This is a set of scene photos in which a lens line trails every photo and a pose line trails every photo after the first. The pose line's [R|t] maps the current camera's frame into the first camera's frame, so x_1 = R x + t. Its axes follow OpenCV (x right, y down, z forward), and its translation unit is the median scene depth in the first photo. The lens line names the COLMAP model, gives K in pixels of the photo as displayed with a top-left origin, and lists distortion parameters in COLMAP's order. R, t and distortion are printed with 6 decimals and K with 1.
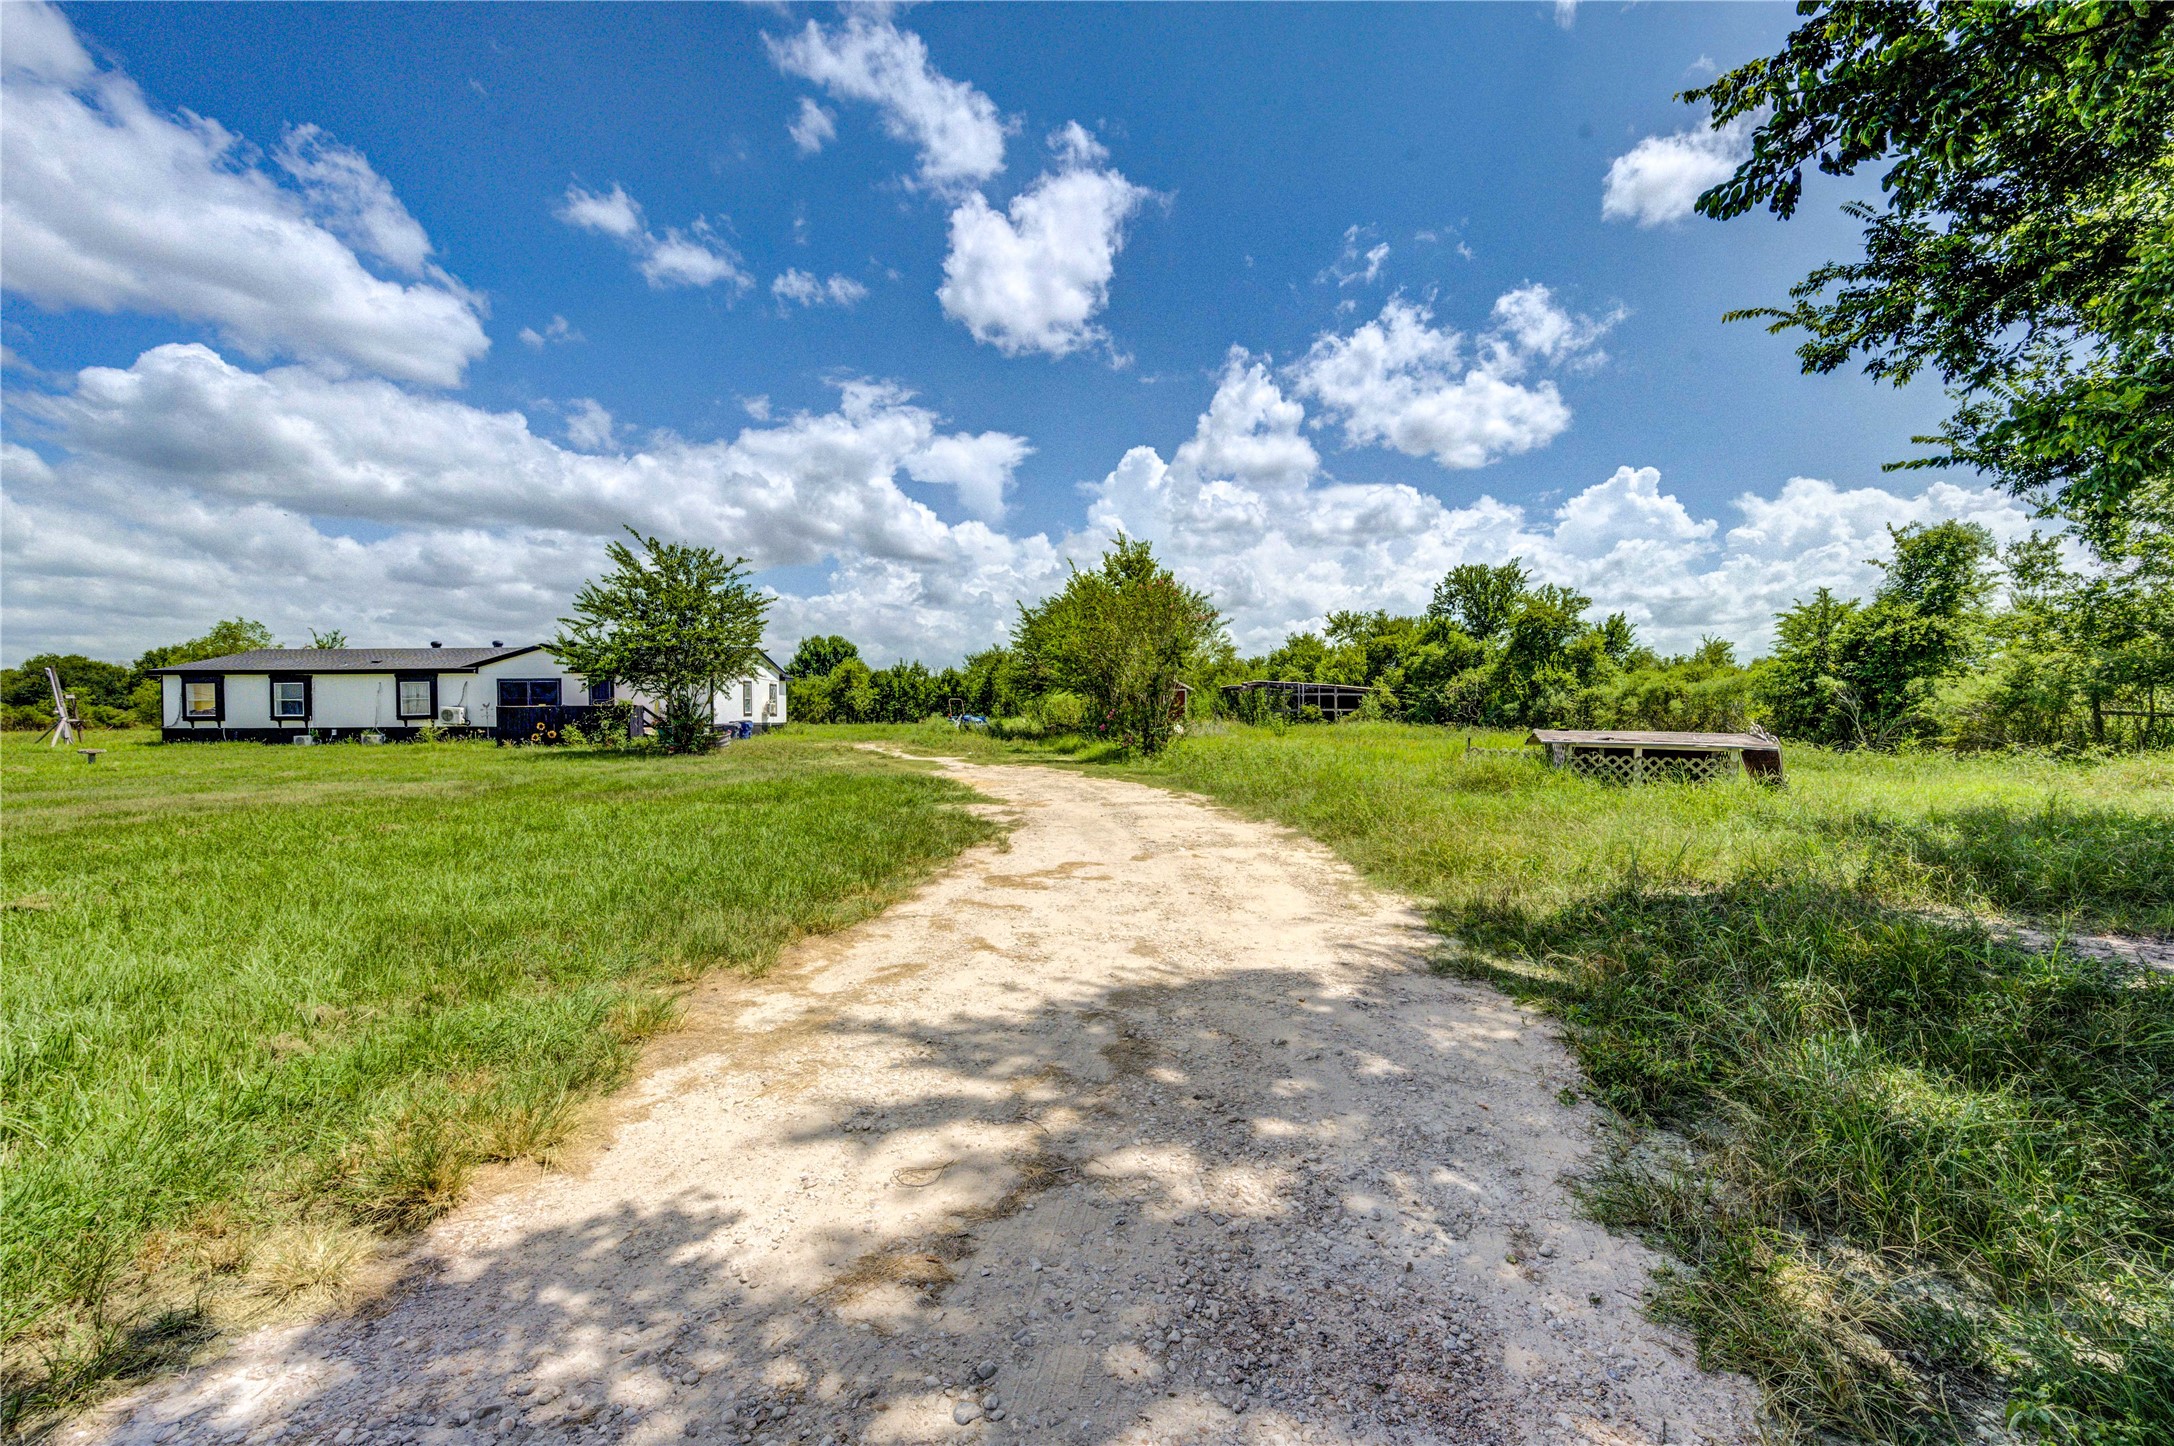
lens RADIAL K [[866.7, 0, 1087.0], [0, 866.7, 723.0], [0, 0, 1]] dist [0.014732, -0.008069]
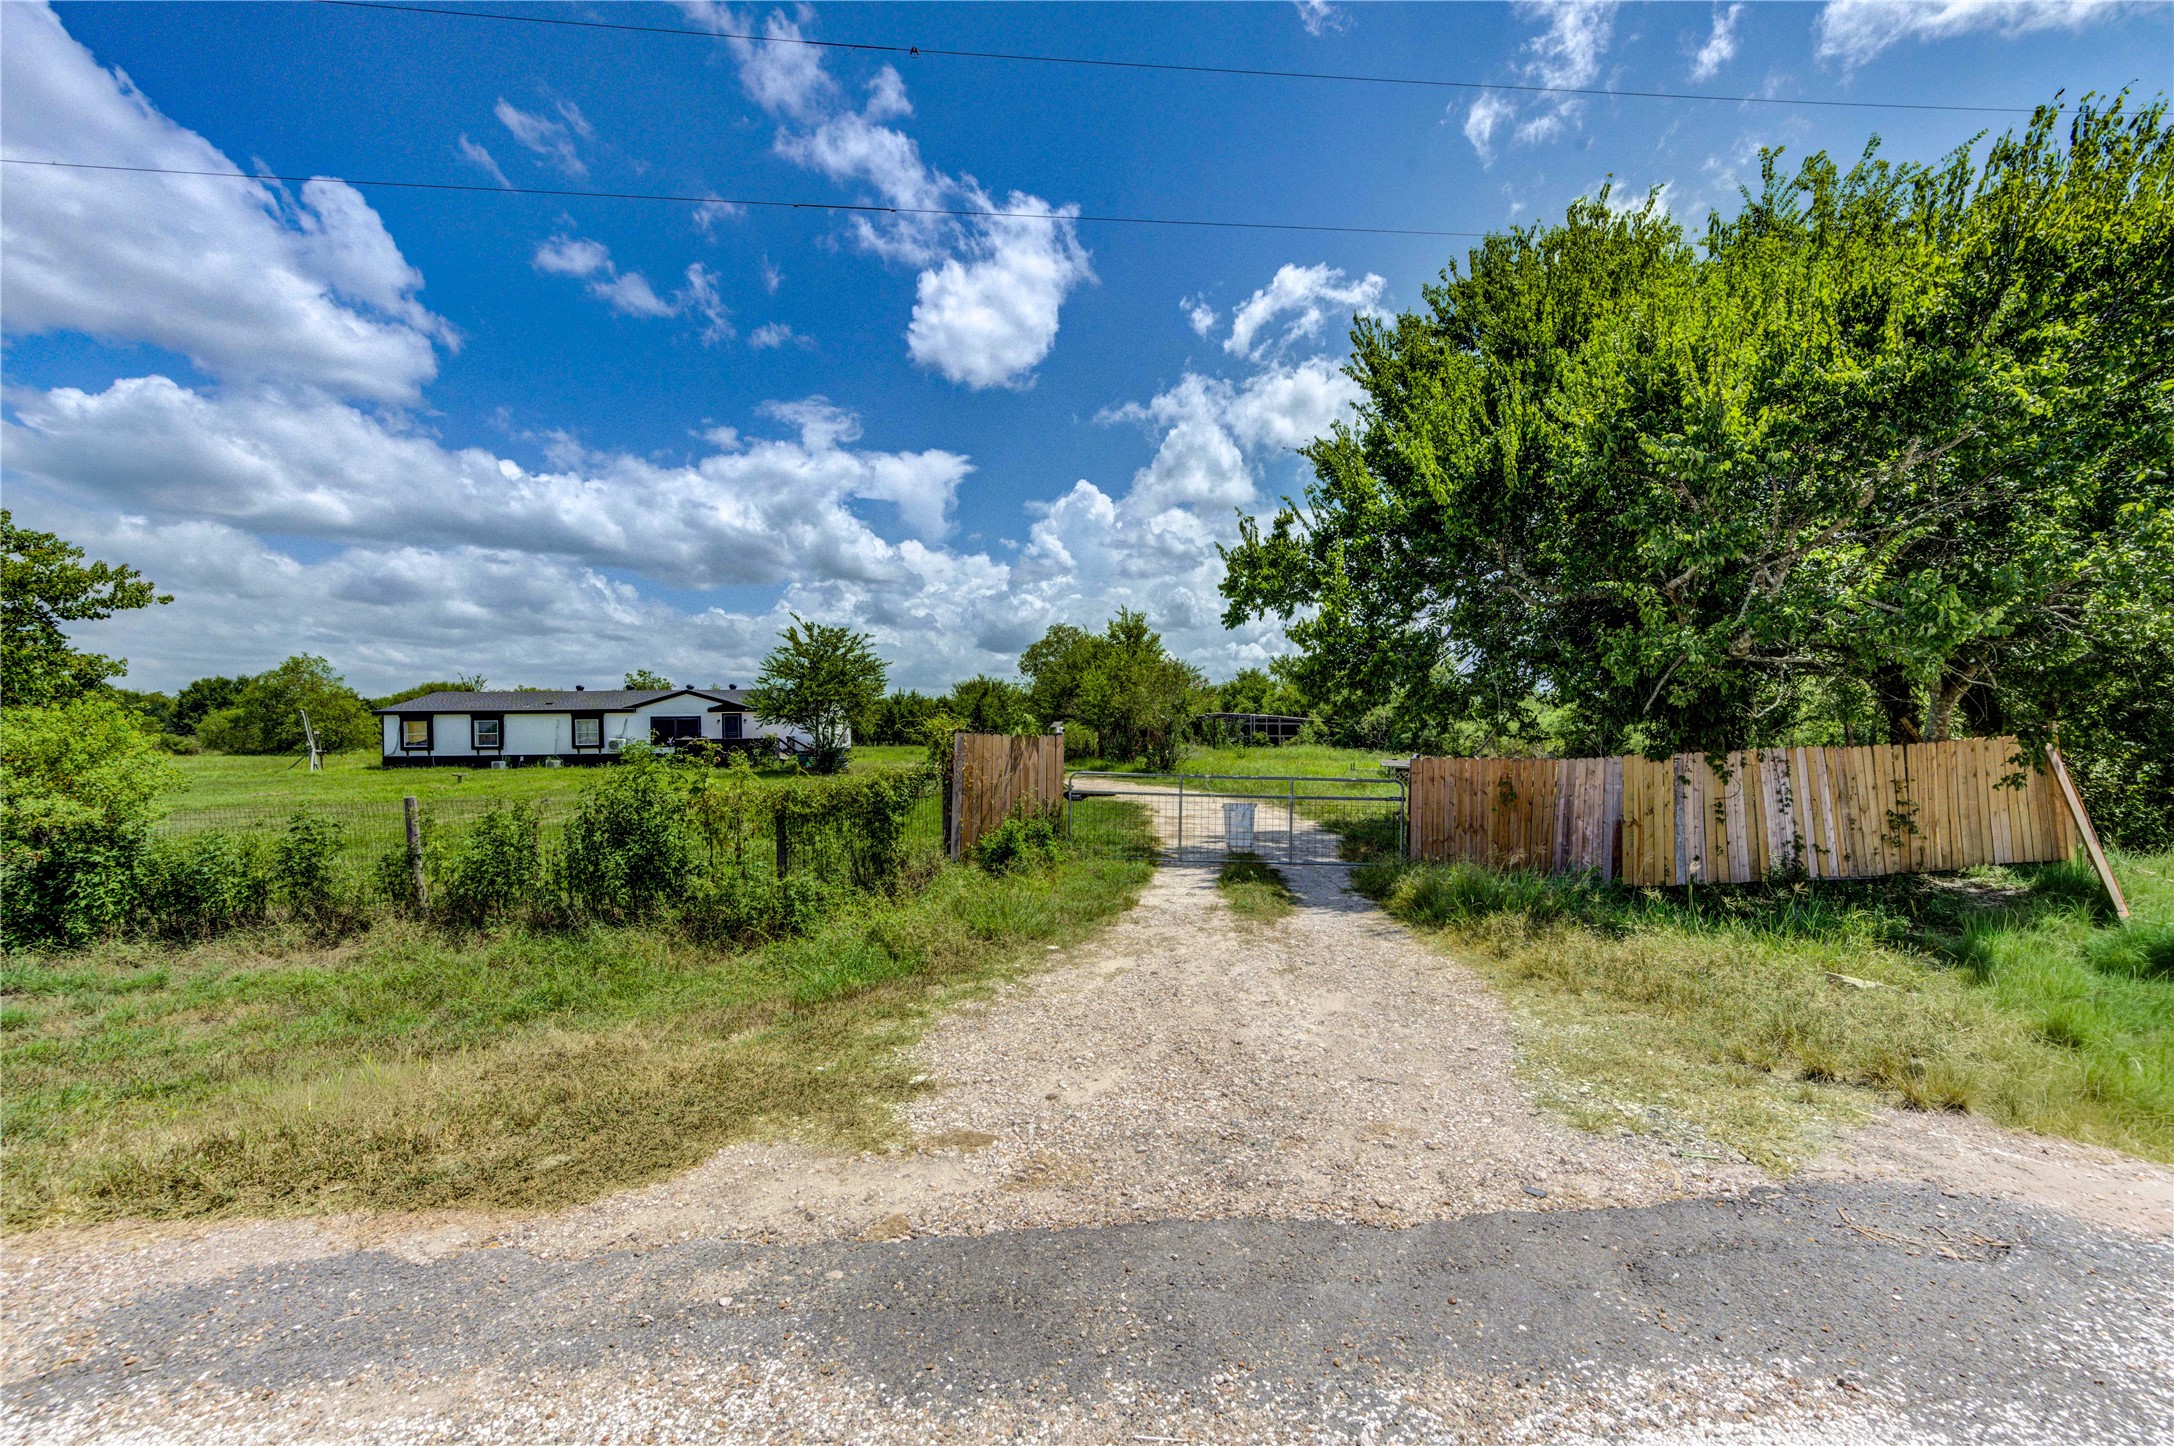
lens RADIAL K [[854.5, 0, 1089.4], [0, 854.5, 714.5], [0, 0, 1]] dist [0.001955, 0.000305]
pose [[0.997699, -0.001563, 0.067781, -0.091184], [0.003597, 0.999547, -0.029896, -0.011741], [-0.067703, 0.030071, 0.997252, -0.274912]]
